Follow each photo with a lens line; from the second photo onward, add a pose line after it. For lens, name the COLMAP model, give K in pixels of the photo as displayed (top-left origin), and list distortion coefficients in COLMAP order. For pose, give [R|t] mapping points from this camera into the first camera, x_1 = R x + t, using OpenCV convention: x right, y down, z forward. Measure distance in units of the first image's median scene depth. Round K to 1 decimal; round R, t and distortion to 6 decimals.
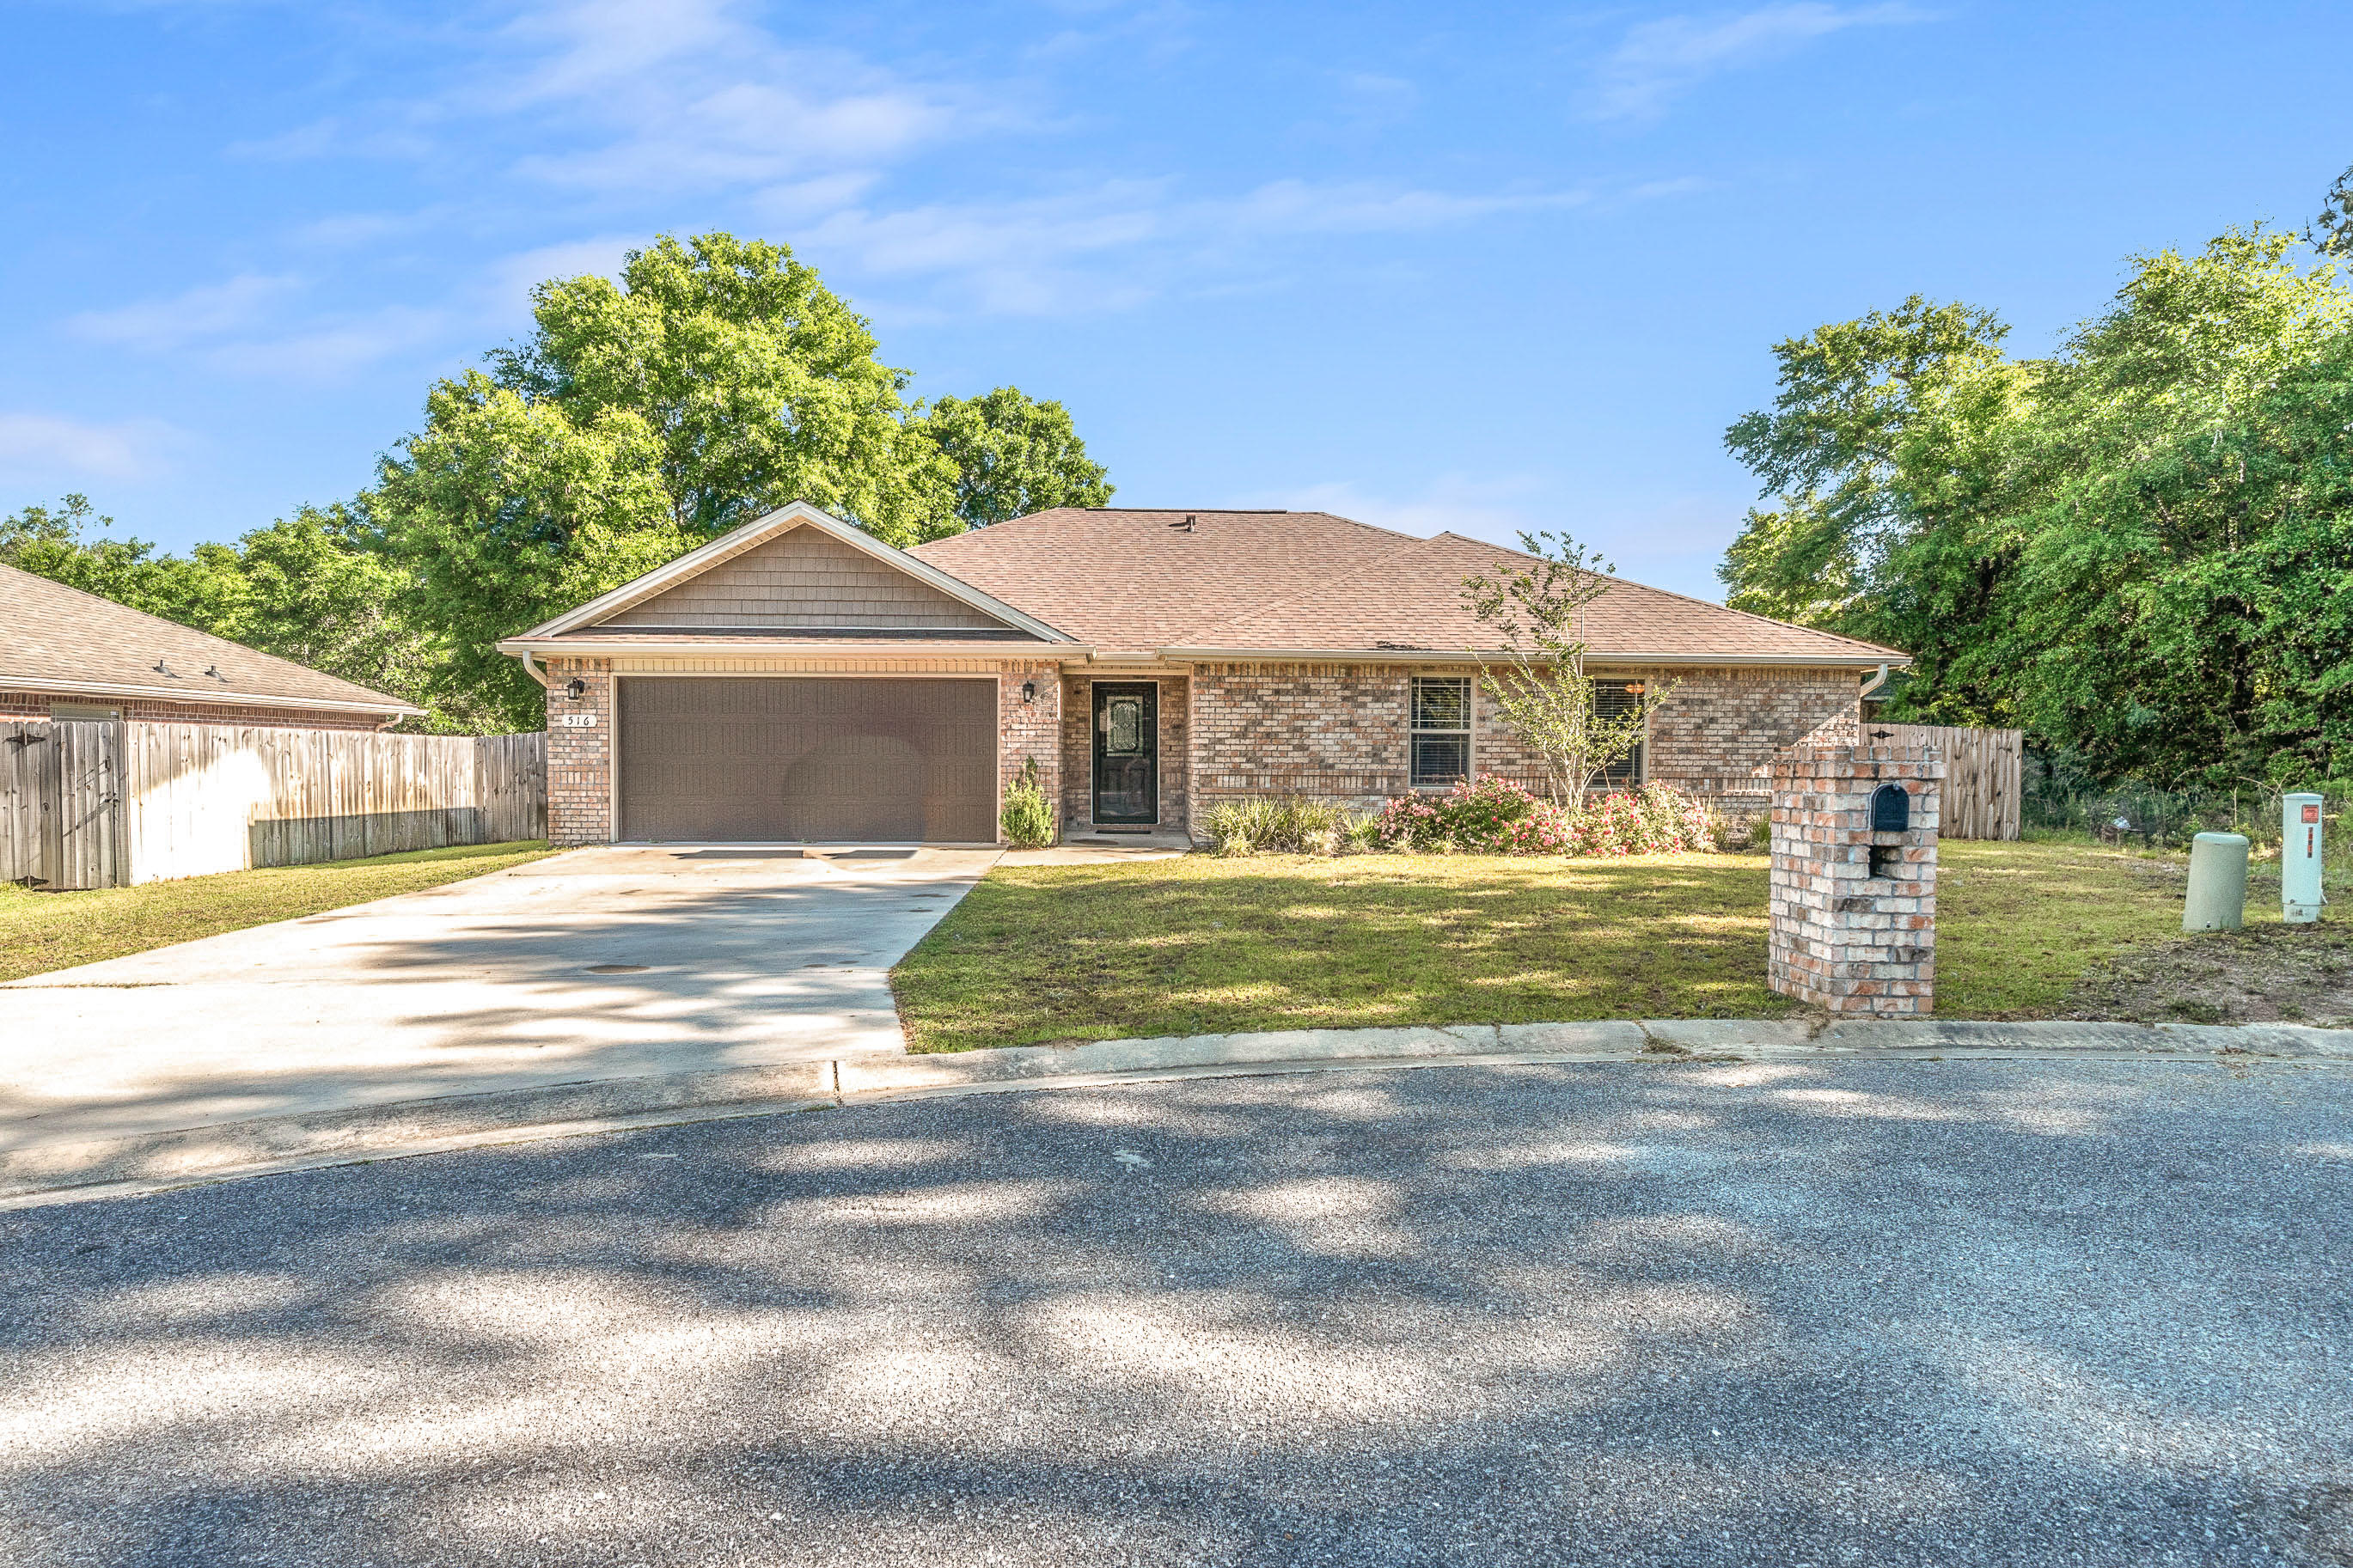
lens RADIAL K [[1235.2, 0, 1169.7], [0, 1235.2, 798.4], [0, 0, 1]] dist [-0.001739, -0.001474]
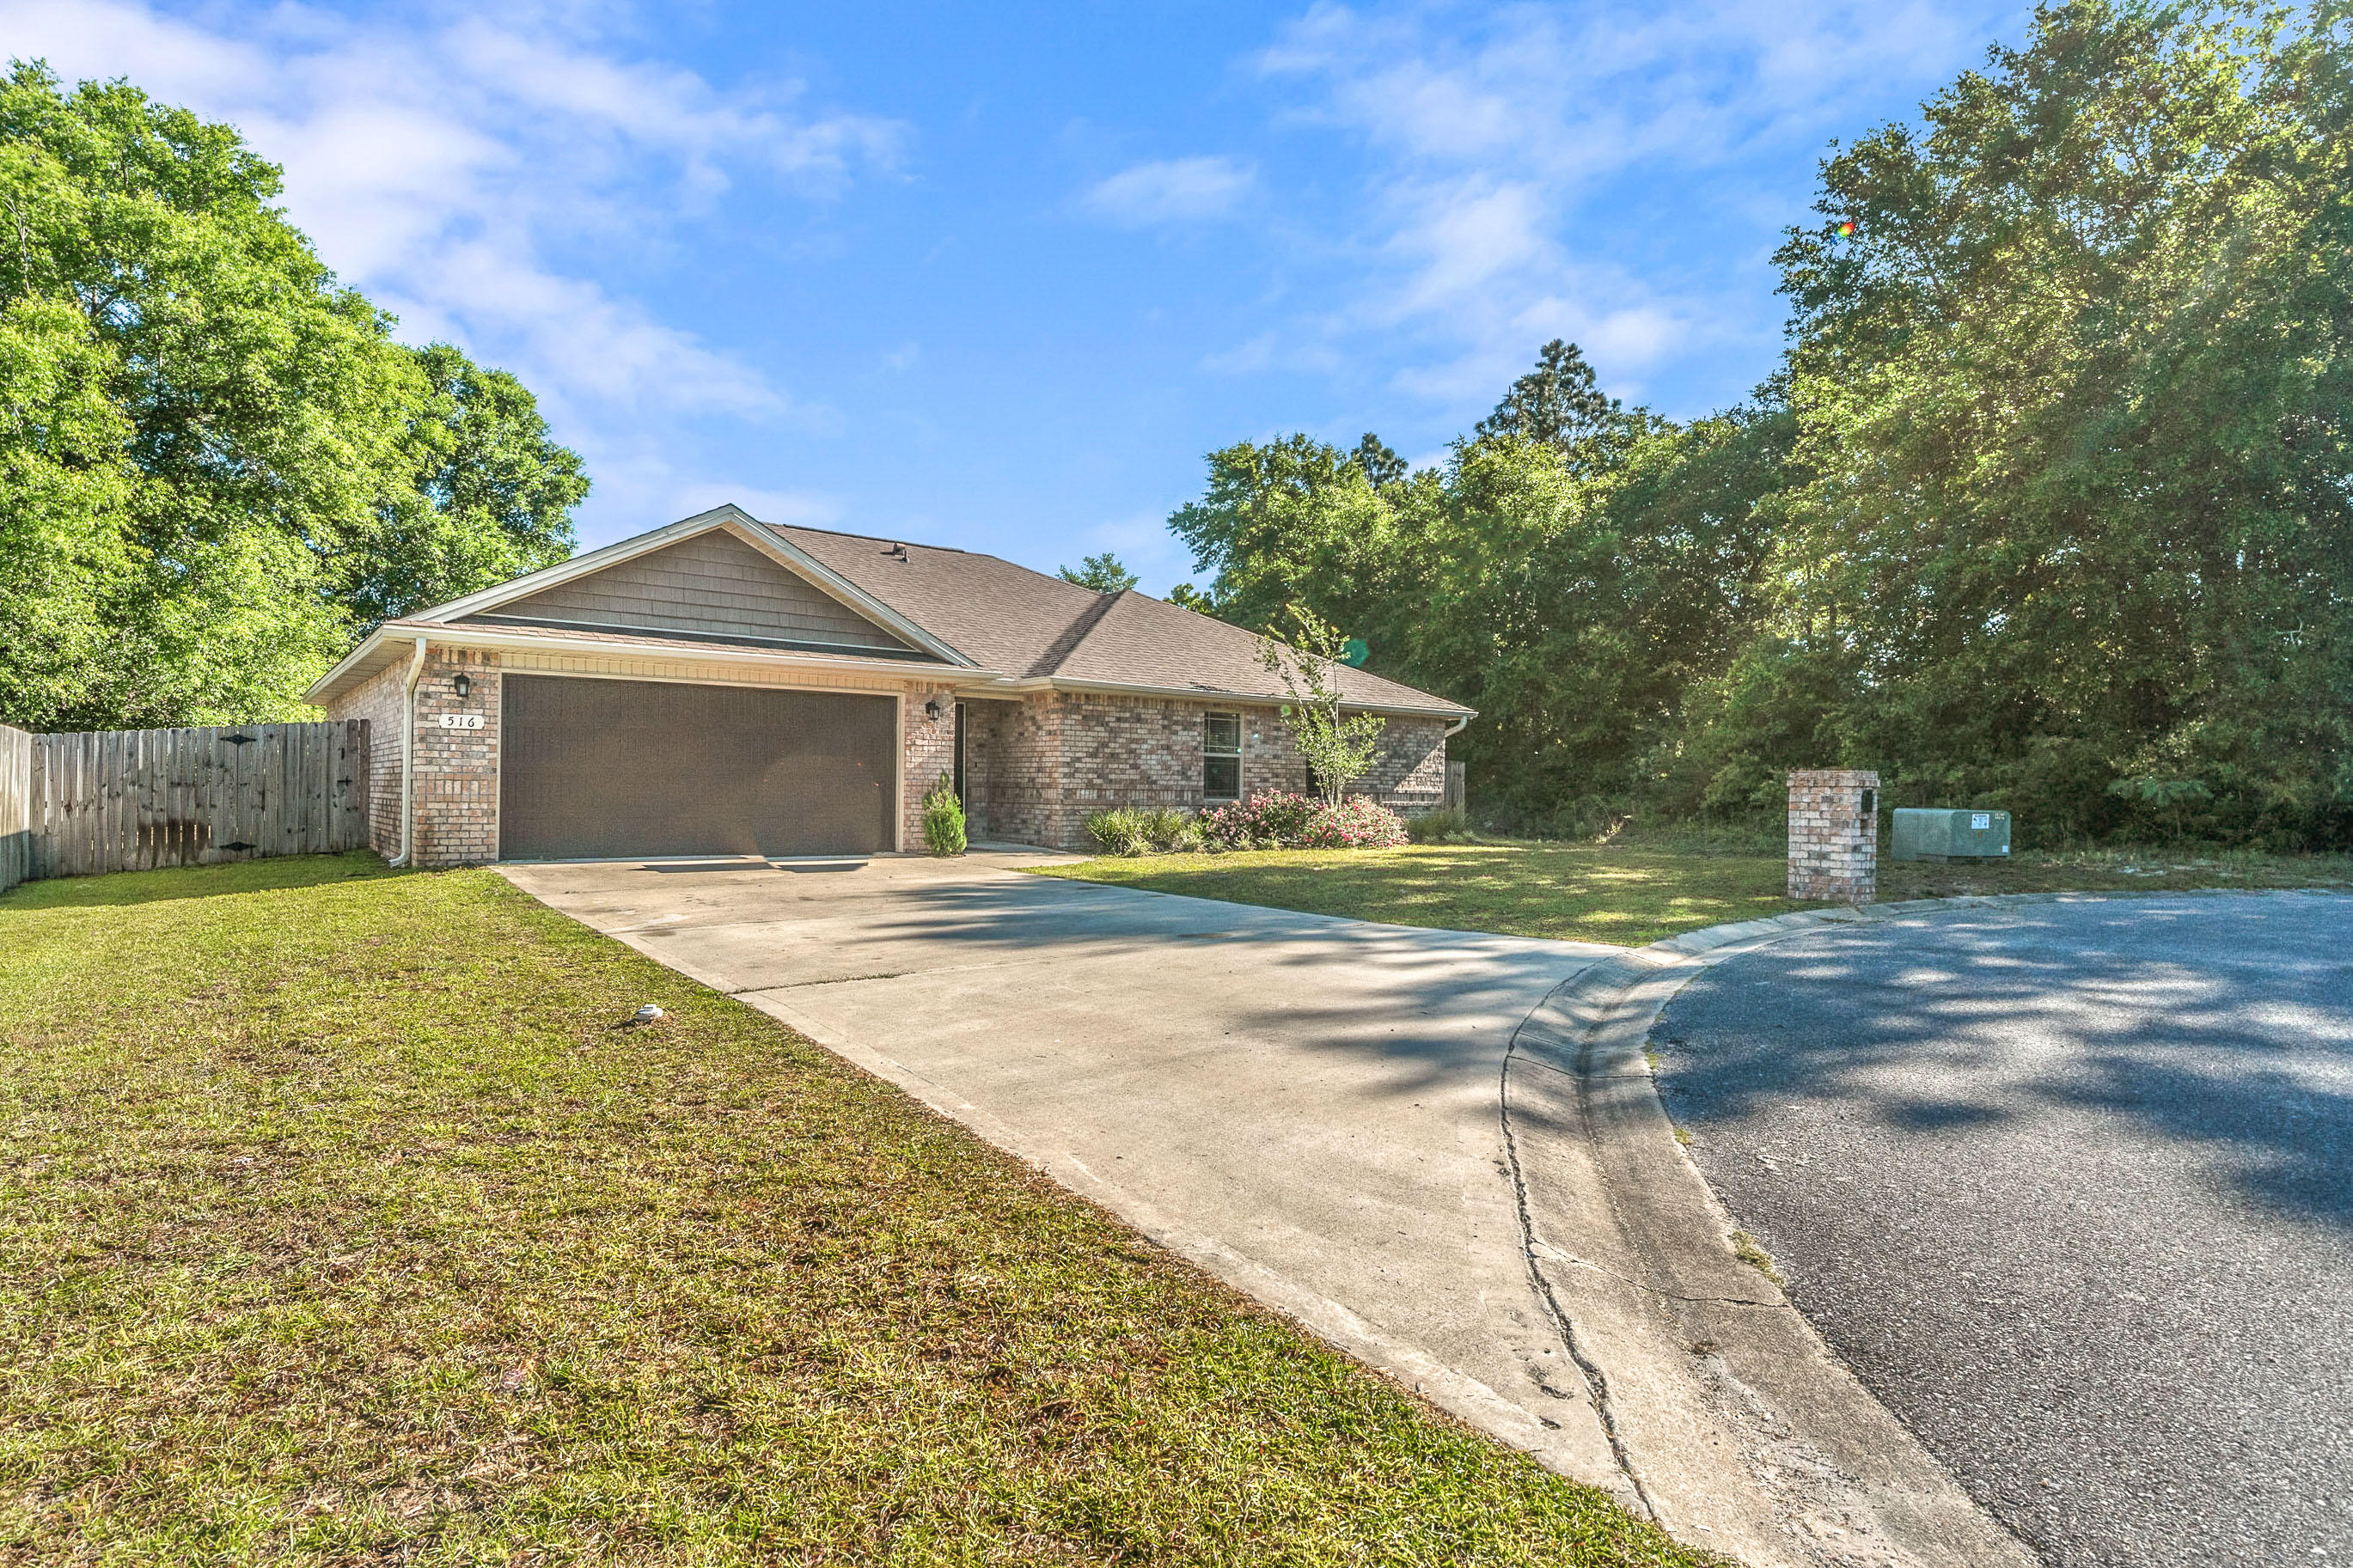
lens RADIAL K [[1235.2, 0, 1169.7], [0, 1235.2, 798.4], [0, 0, 1]] dist [-0.001739, -0.001474]
pose [[0.811156, 0.000969, 0.584829, -0.570376], [0.009468, 0.999846, -0.014790, 0.008292], [-0.584753, 0.017534, 0.811022, 0.005676]]
